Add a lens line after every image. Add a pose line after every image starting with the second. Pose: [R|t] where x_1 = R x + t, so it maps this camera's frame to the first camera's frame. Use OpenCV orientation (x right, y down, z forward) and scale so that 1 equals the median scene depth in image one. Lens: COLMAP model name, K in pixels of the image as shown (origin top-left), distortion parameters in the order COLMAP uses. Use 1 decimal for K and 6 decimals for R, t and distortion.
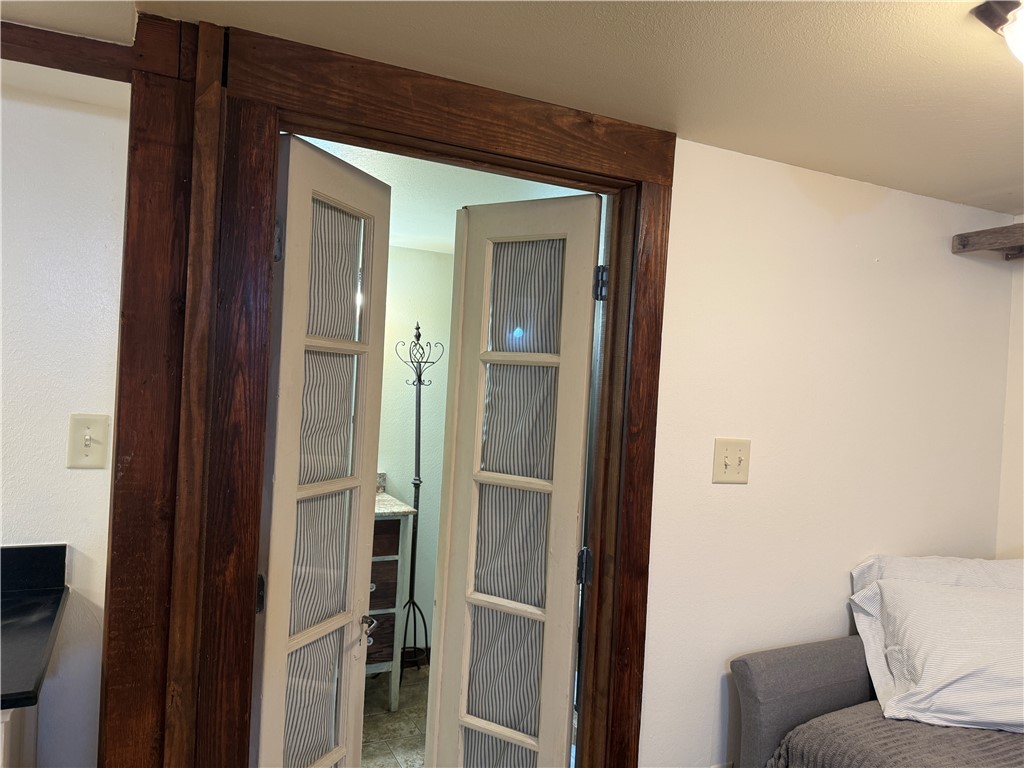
lens RADIAL K [[723.2, 0, 510.1], [0, 723.2, 388.8], [0, 0, 1]] dist [0.066420, -0.072150]
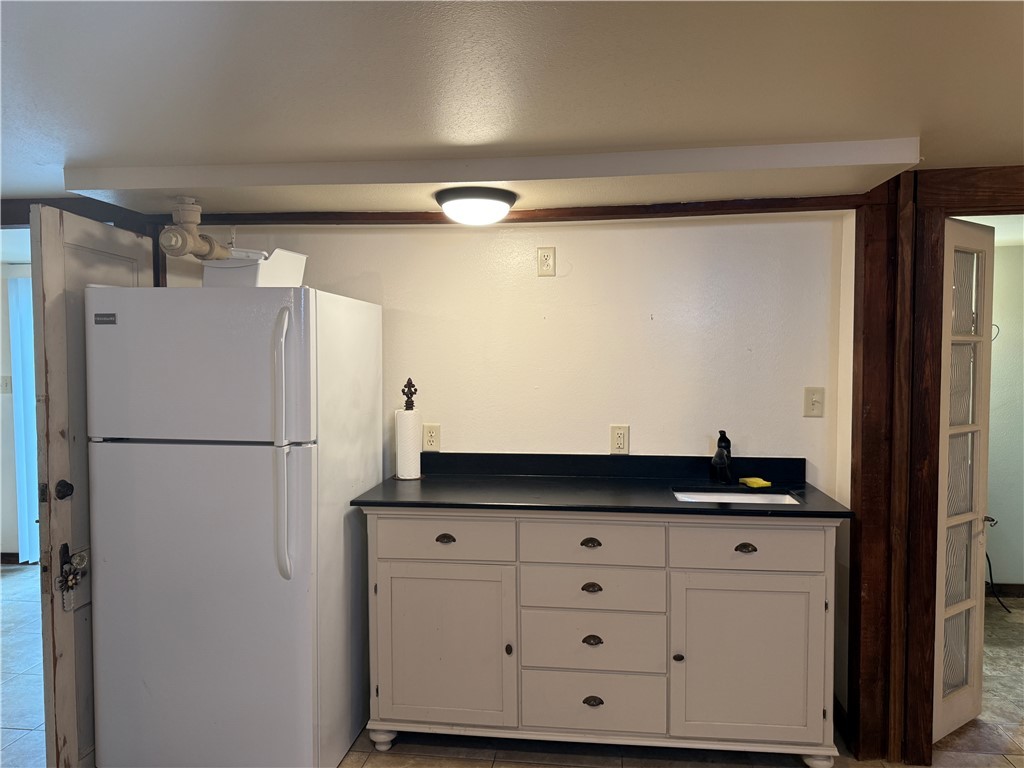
lens RADIAL K [[723.2, 0, 510.1], [0, 723.2, 388.8], [0, 0, 1]] dist [0.066420, -0.072150]
pose [[0.834175, -0.032555, -0.550539, -0.238504], [0.043637, 0.999023, 0.007043, -0.007668], [0.549771, -0.029899, 0.834780, -1.086363]]
